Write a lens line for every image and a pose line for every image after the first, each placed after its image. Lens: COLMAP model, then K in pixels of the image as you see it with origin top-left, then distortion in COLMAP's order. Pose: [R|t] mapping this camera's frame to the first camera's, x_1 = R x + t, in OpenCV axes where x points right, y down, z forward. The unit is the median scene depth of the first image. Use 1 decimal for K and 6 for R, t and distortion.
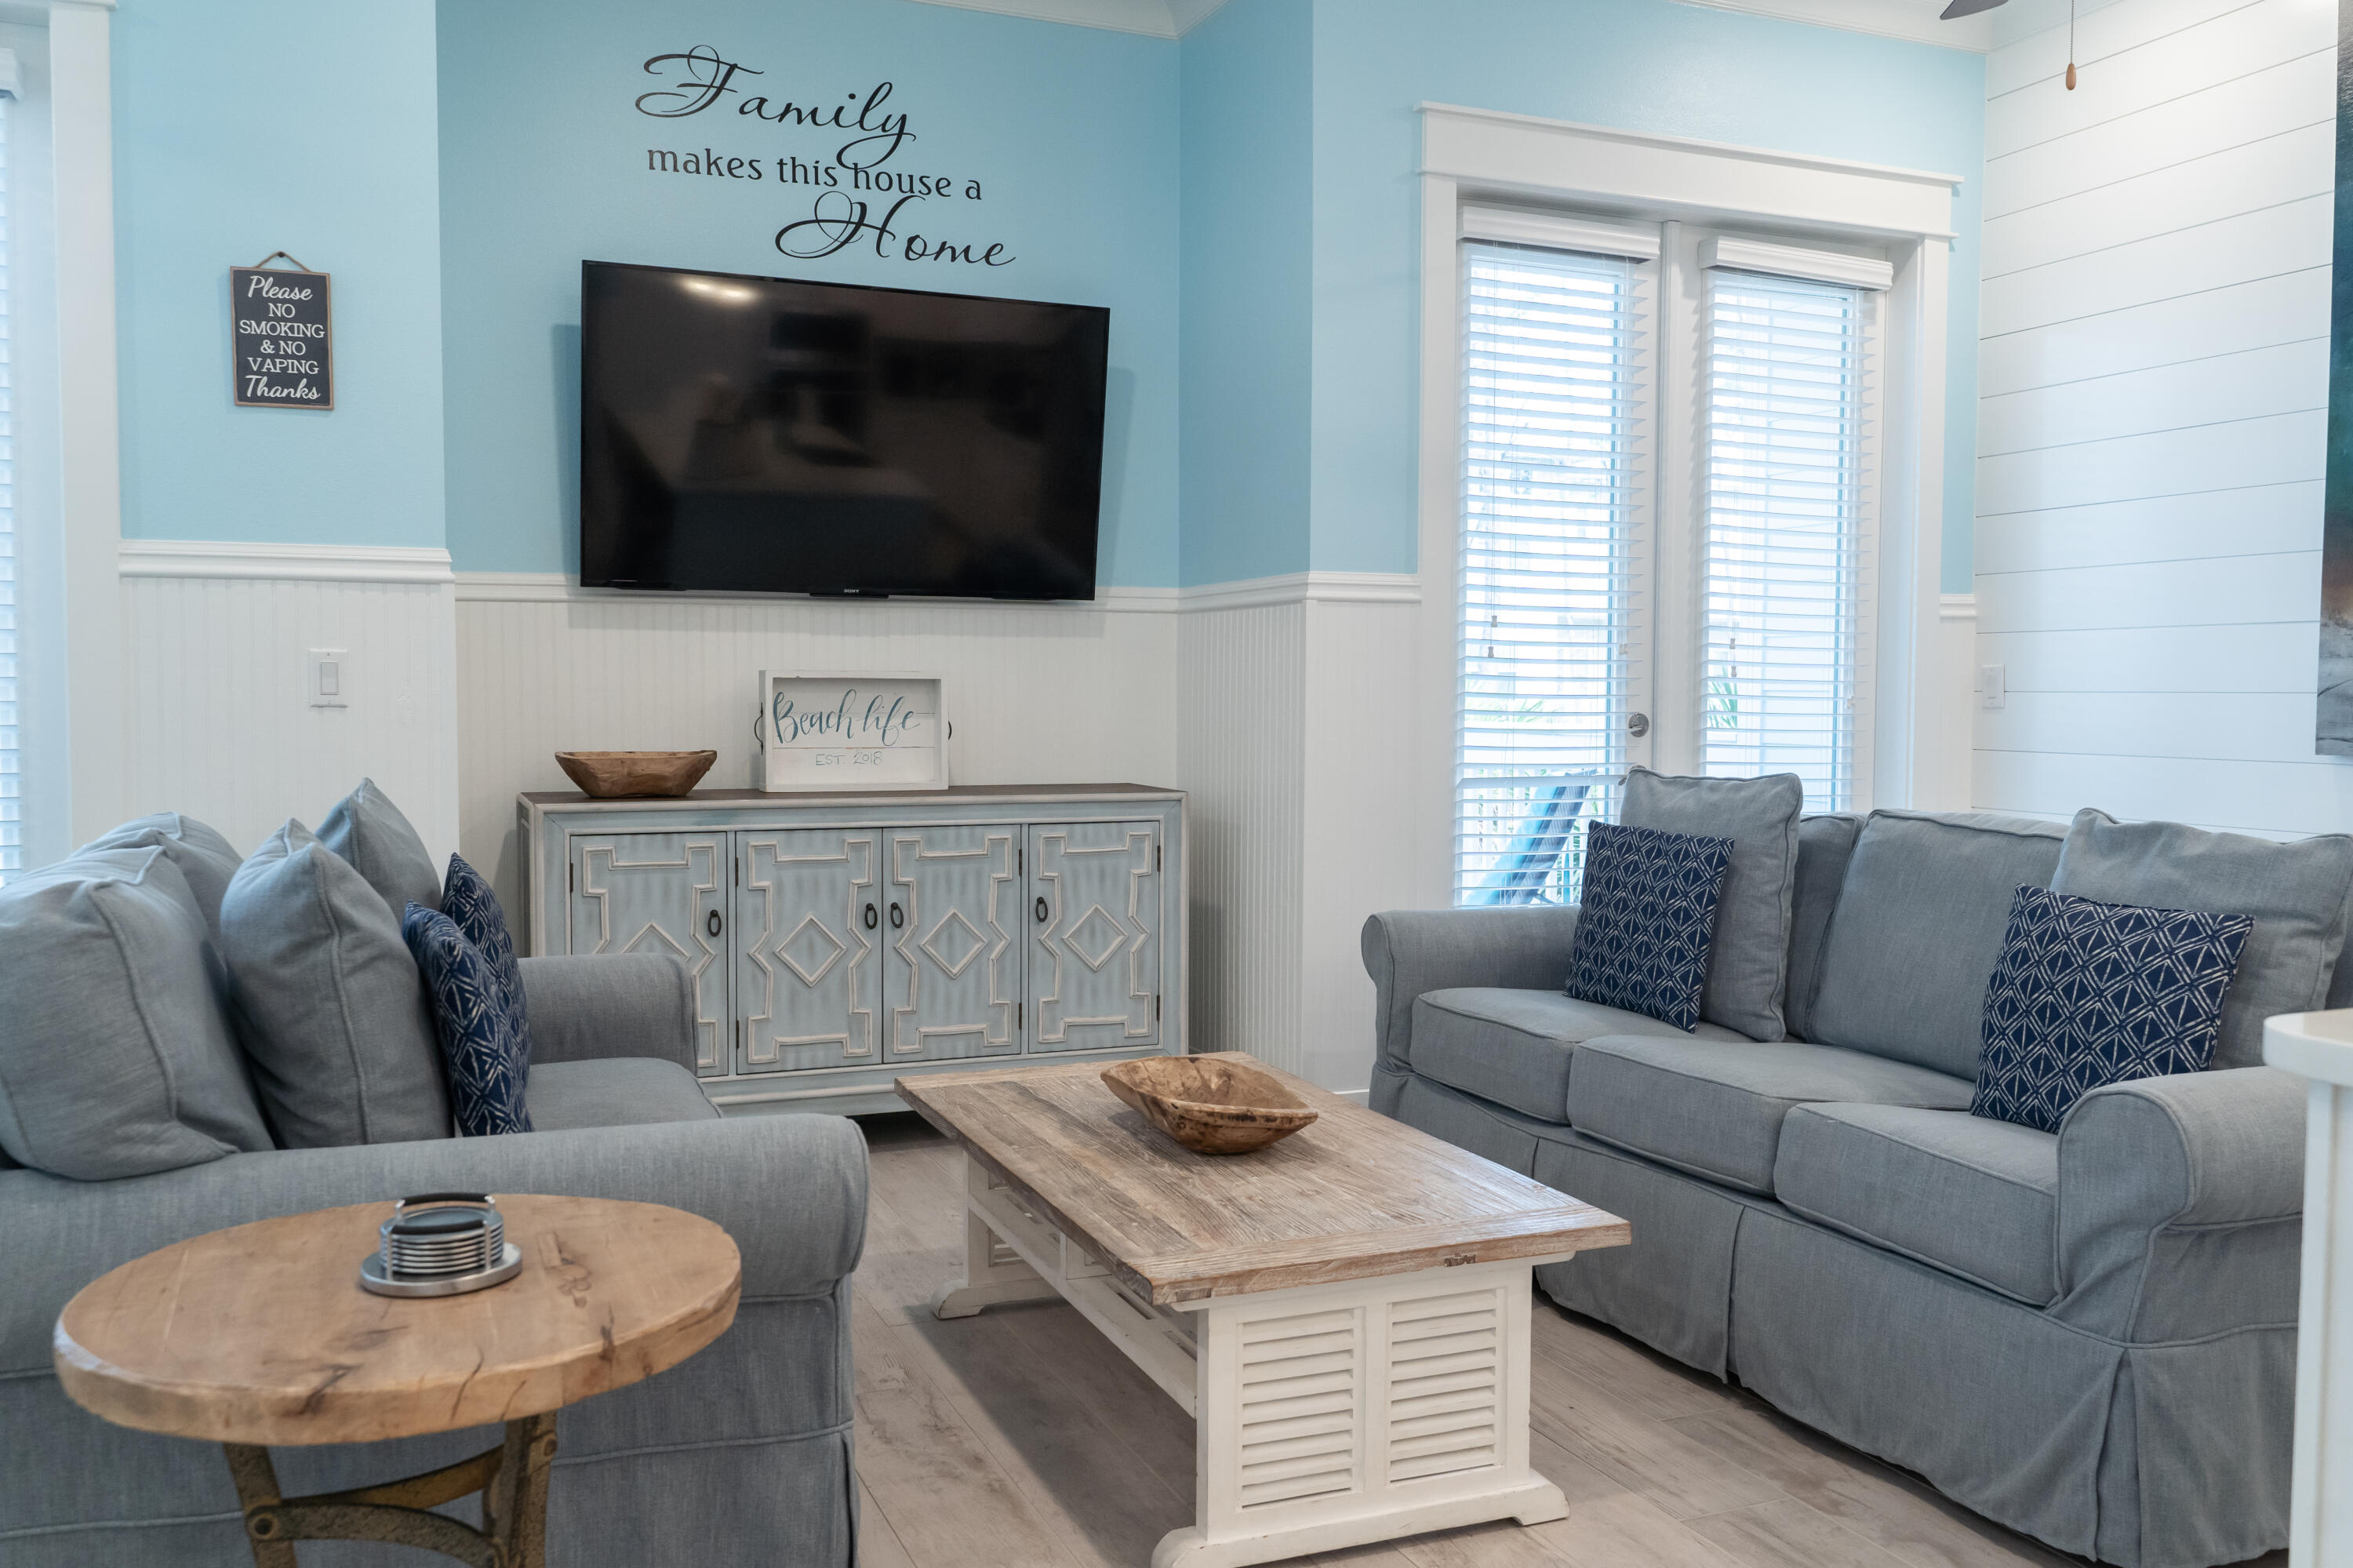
lens RADIAL K [[1895.2, 0, 1176.5], [0, 1895.2, 784.0], [0, 0, 1]] dist [0.003013, -0.009898]
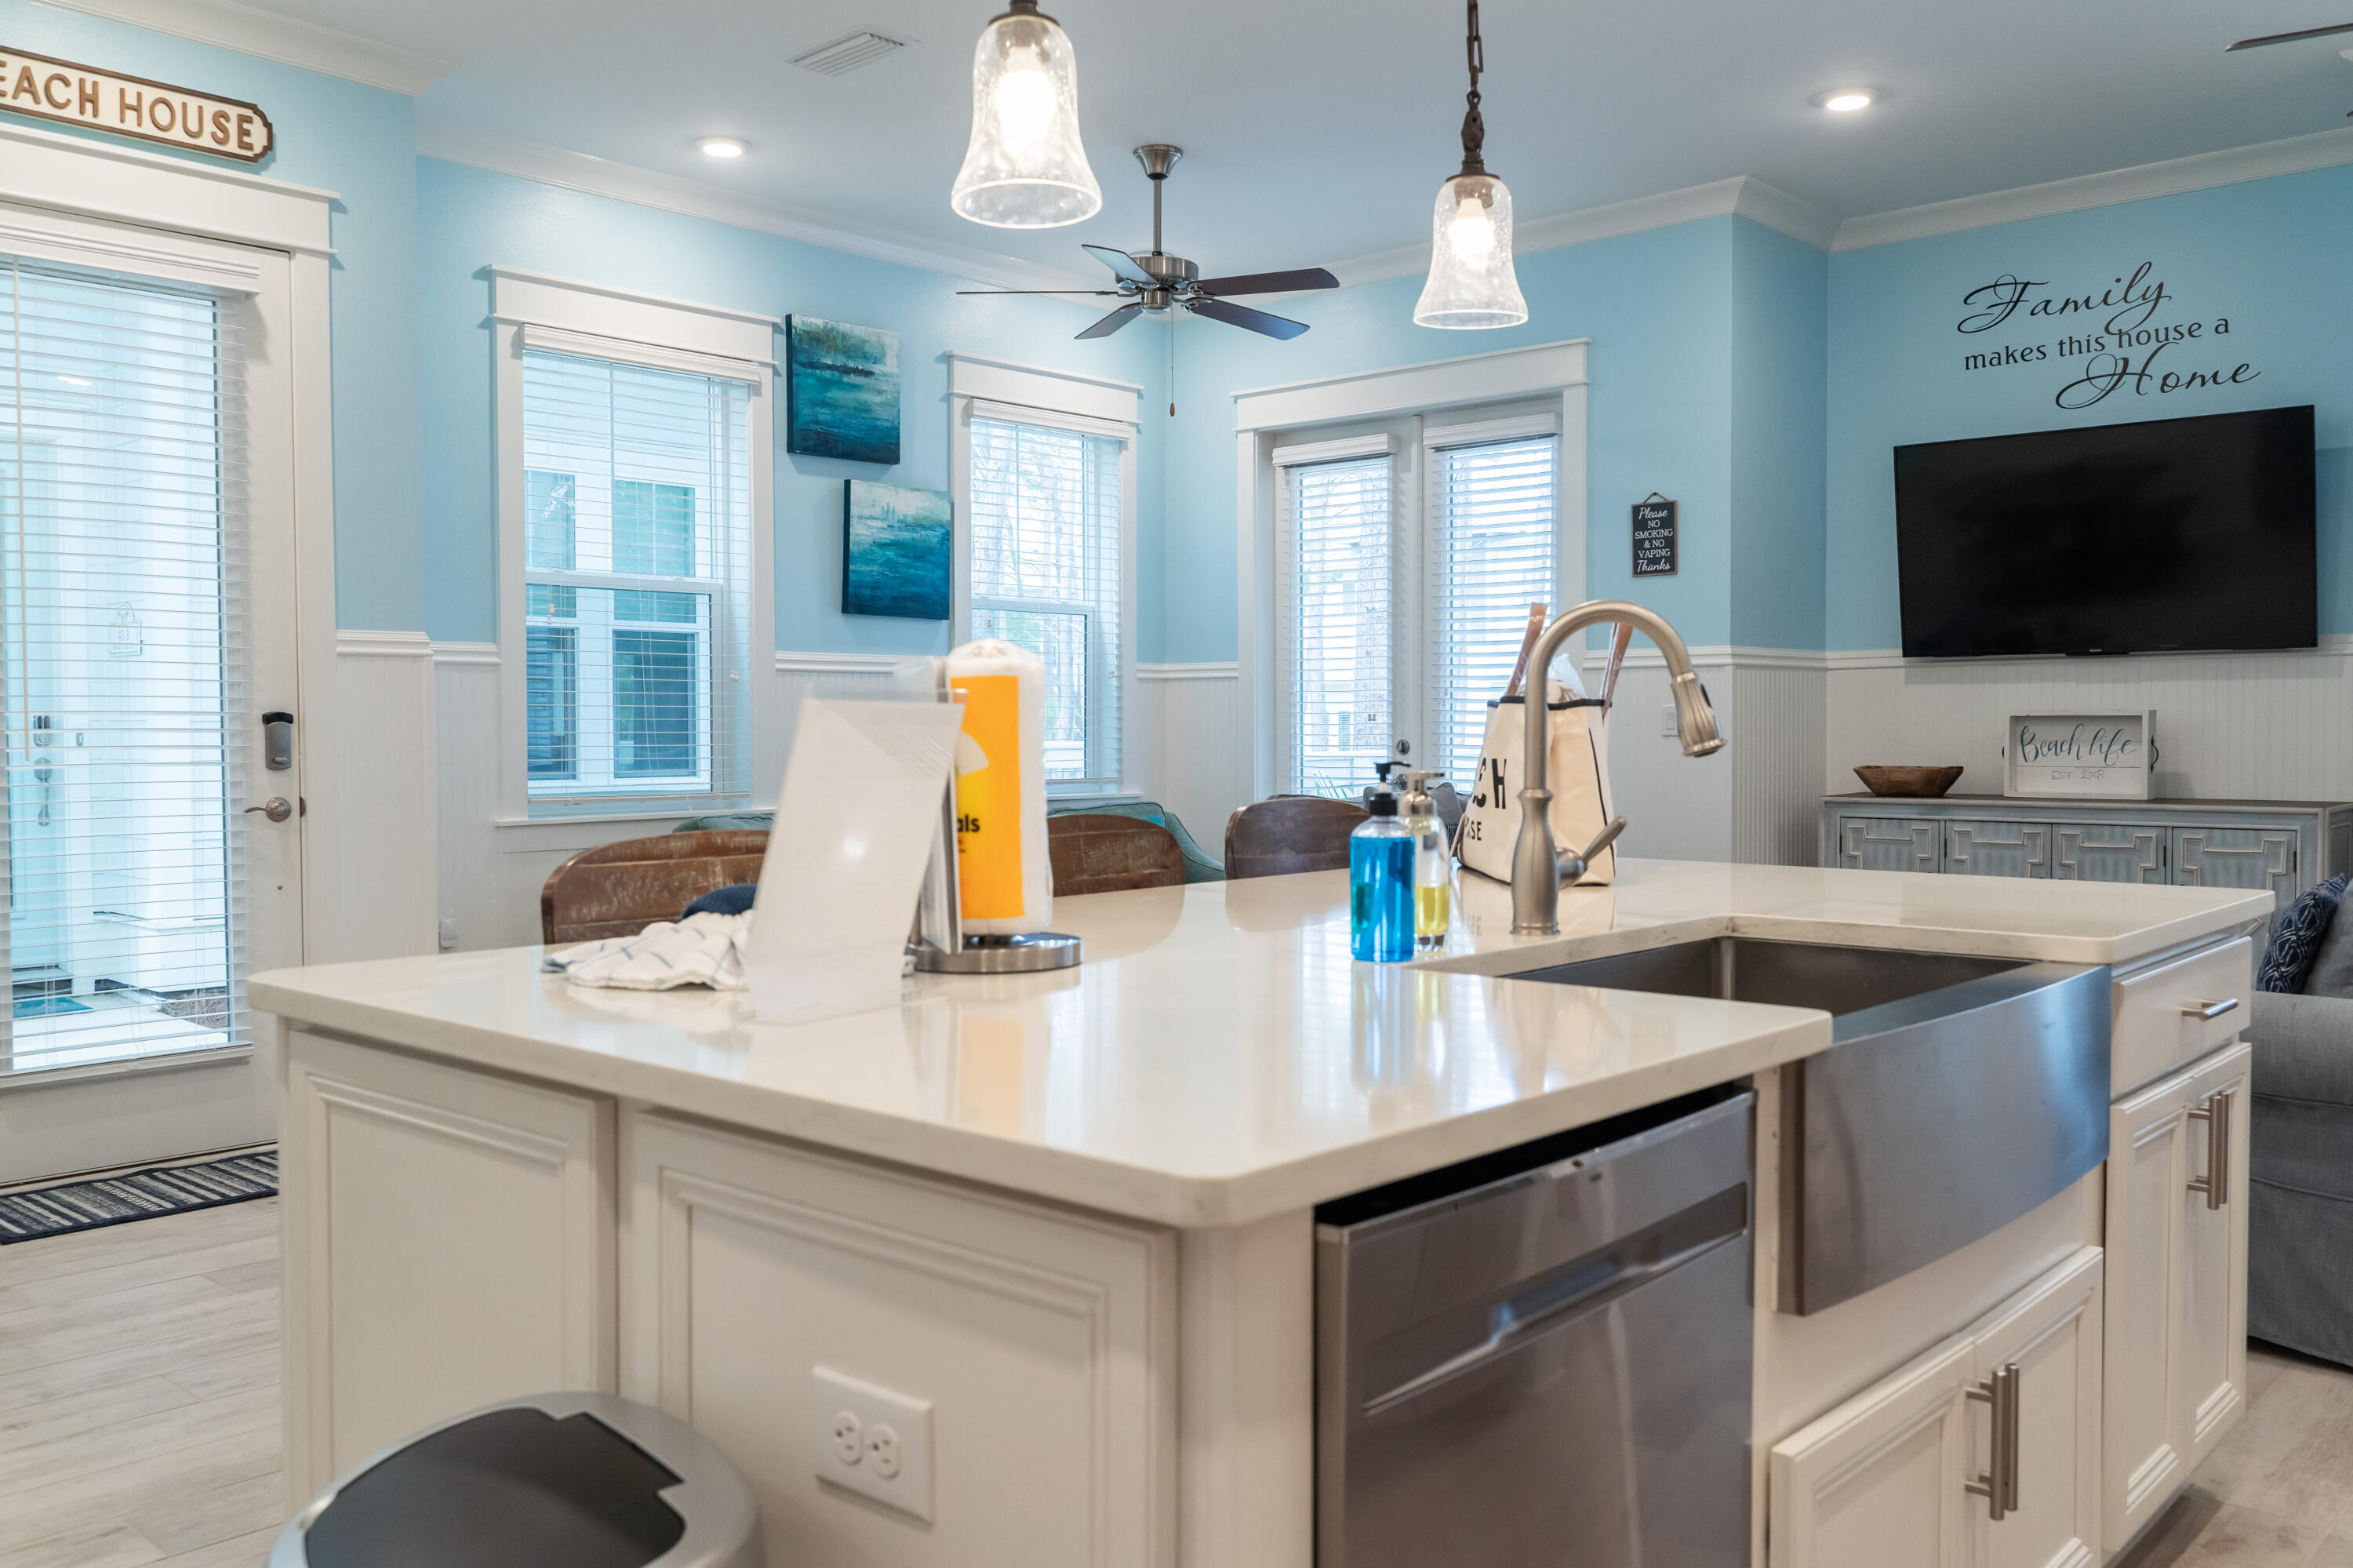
lens RADIAL K [[1924.7, 0, 1176.5], [0, 1924.7, 784.0], [0, 0, 1]] dist [0.006111, -0.000442]
pose [[0.423153, 0.021242, -0.905809, 0.814498], [-0.039262, 0.999216, 0.005091, 0.011595], [0.905207, 0.033410, 0.423655, -0.170899]]
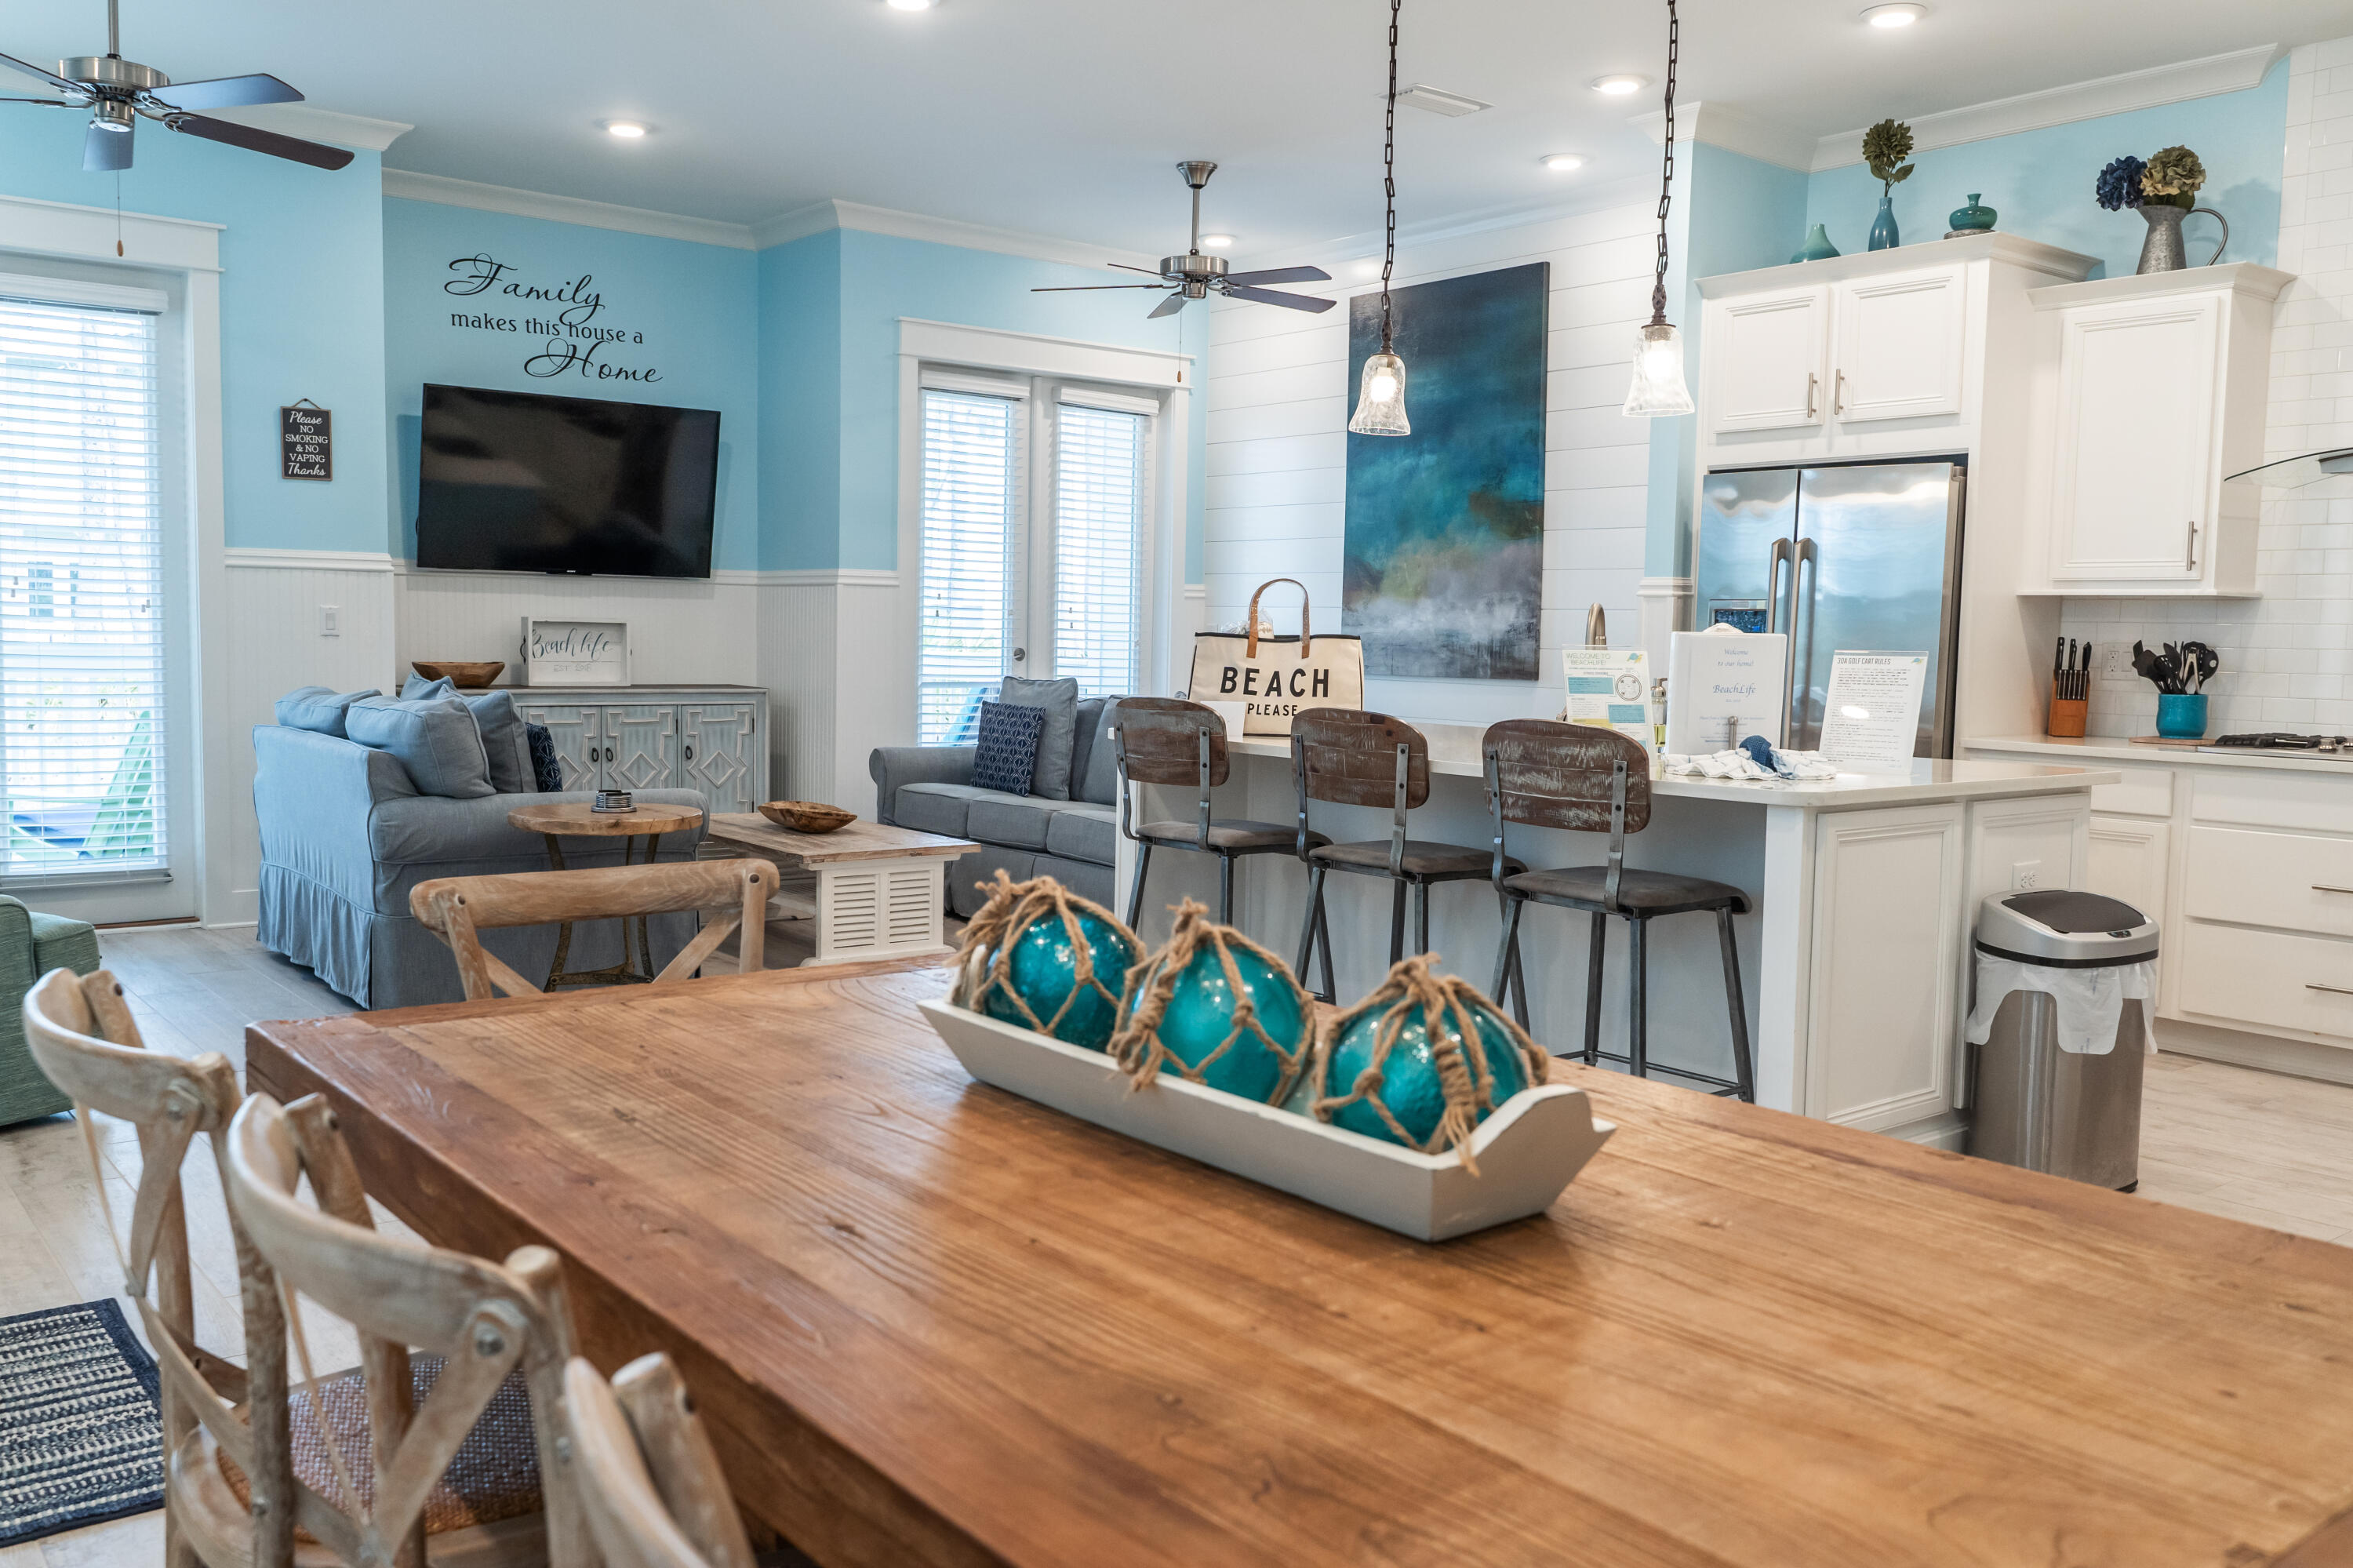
lens RADIAL K [[1895.2, 0, 1176.5], [0, 1895.2, 784.0], [0, 0, 1]] dist [0.003013, -0.009898]
pose [[0.962164, -0.005995, 0.272406, -0.115022], [-0.004258, 0.999305, 0.037034, 0.027118], [-0.272438, -0.036793, 0.961469, -0.854369]]
